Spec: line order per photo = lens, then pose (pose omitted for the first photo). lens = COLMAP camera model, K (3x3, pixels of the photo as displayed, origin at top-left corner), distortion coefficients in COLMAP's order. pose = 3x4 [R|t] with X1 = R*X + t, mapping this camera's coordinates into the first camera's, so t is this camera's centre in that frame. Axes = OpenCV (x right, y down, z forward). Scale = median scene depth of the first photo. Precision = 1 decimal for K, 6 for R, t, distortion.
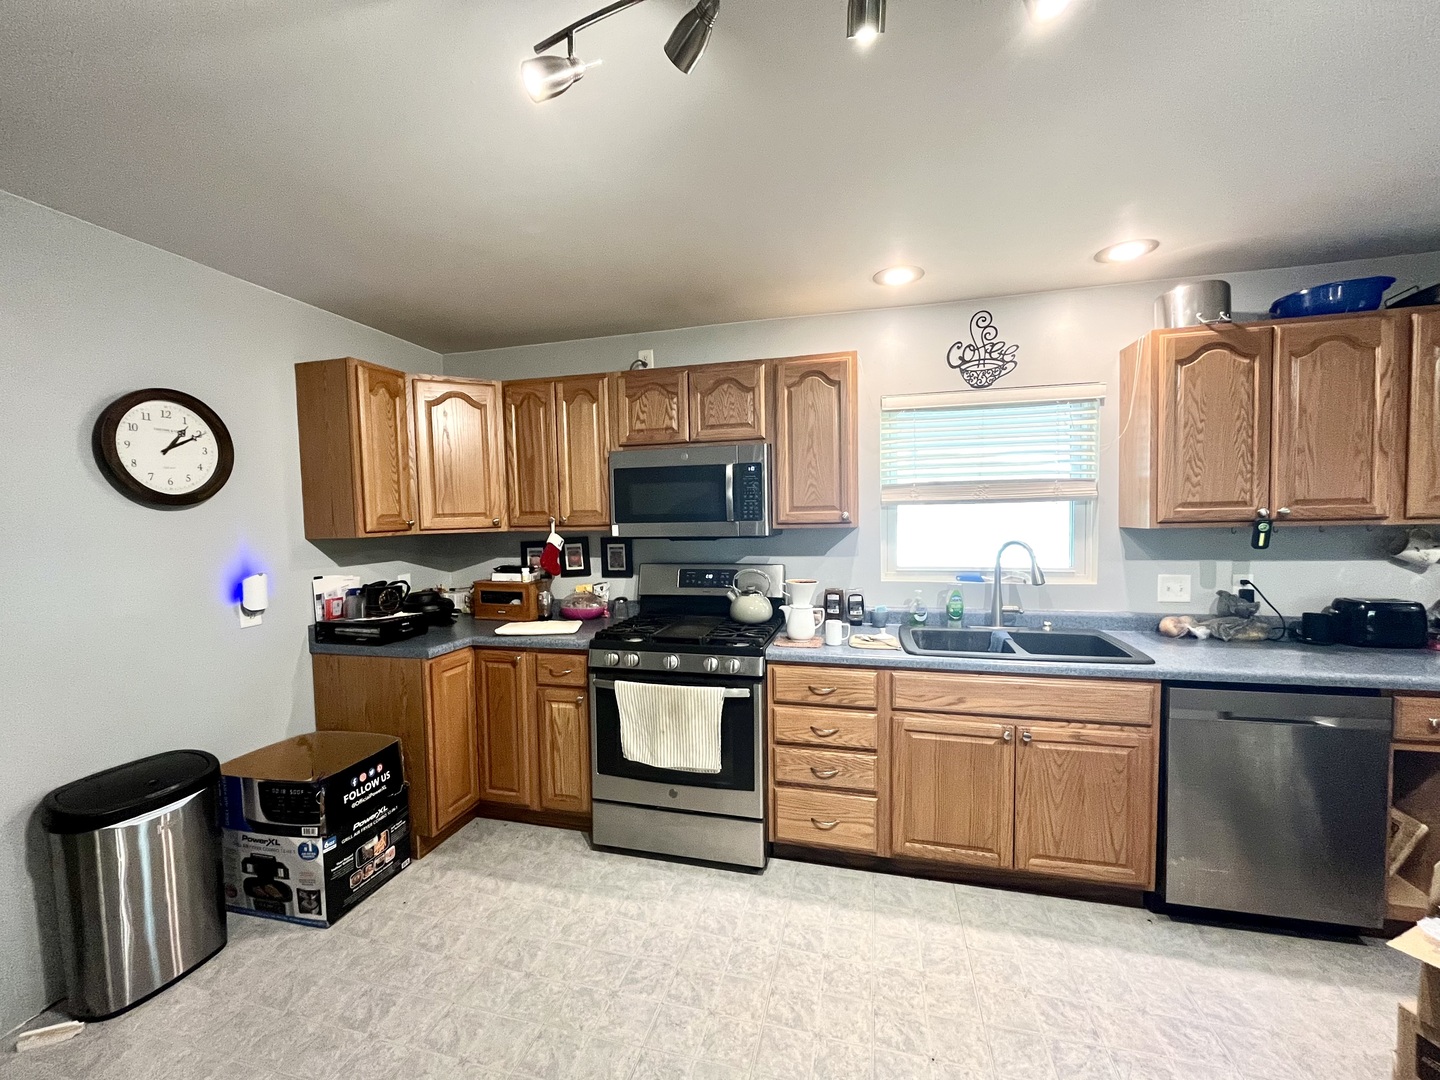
lens RADIAL K [[565.6, 0, 720.0], [0, 565.6, 540.0], [0, 0, 1]] dist [0.000021, -0.000282]
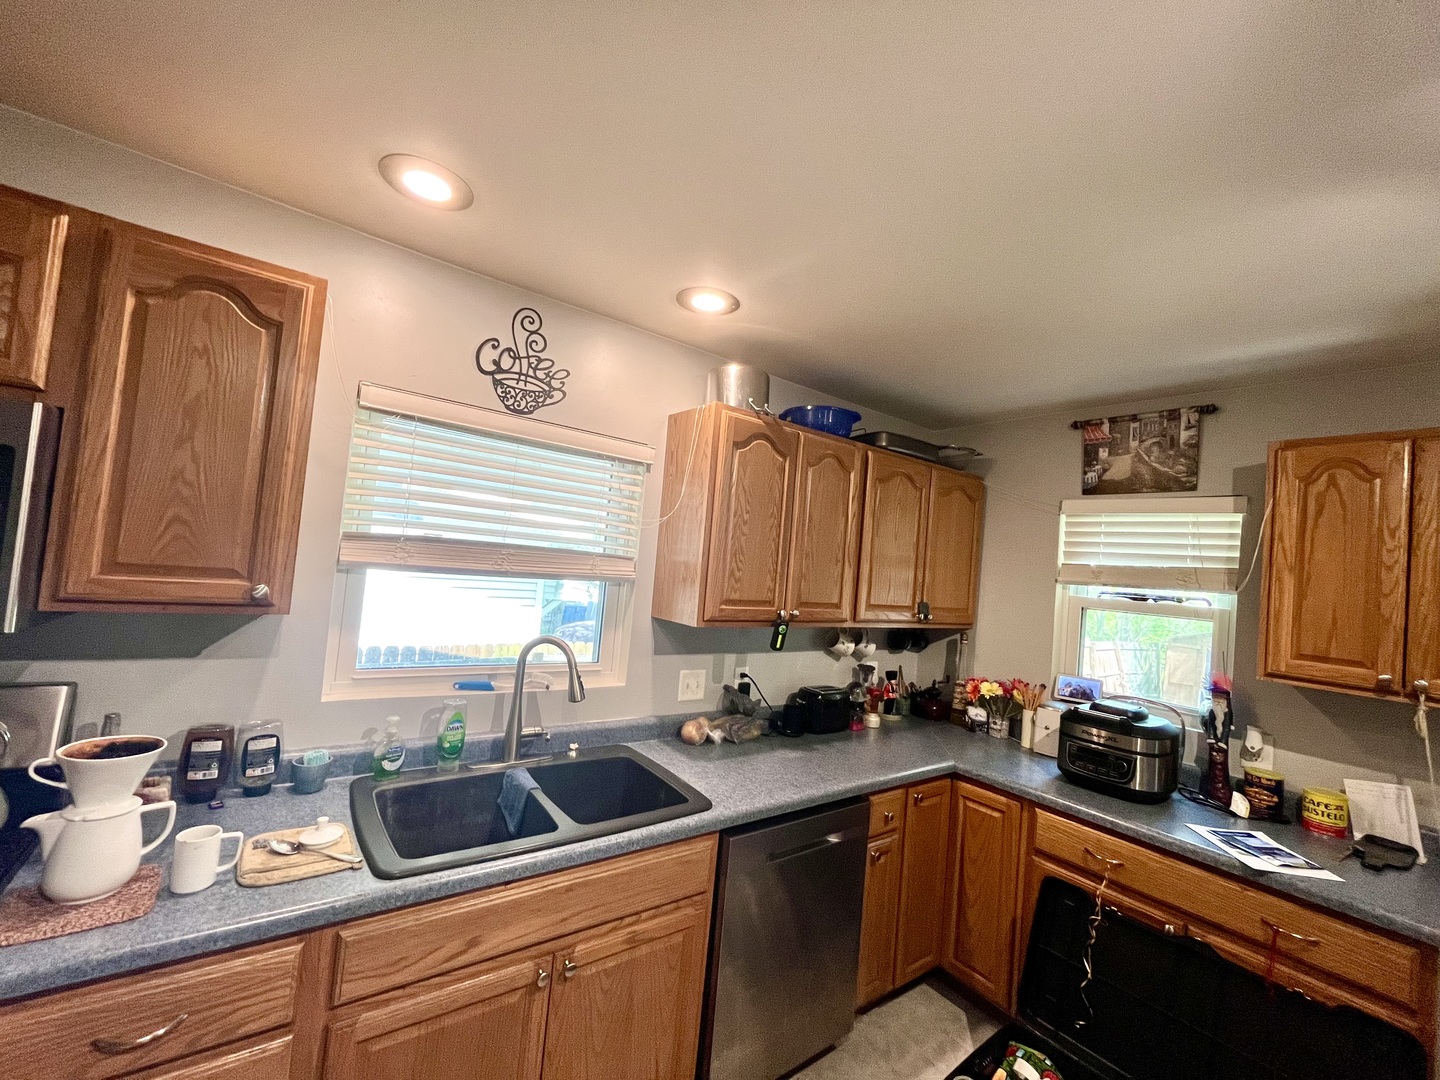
lens RADIAL K [[588.9, 0, 720.0], [0, 588.9, 540.0], [0, 0, 1]] dist [-0.005082, -0.000492]
pose [[0.621107, 0.105610, 0.776578, 0.068867], [-0.059555, 0.994374, -0.087597, -0.066387], [-0.781460, 0.008158, 0.623902, 0.367448]]
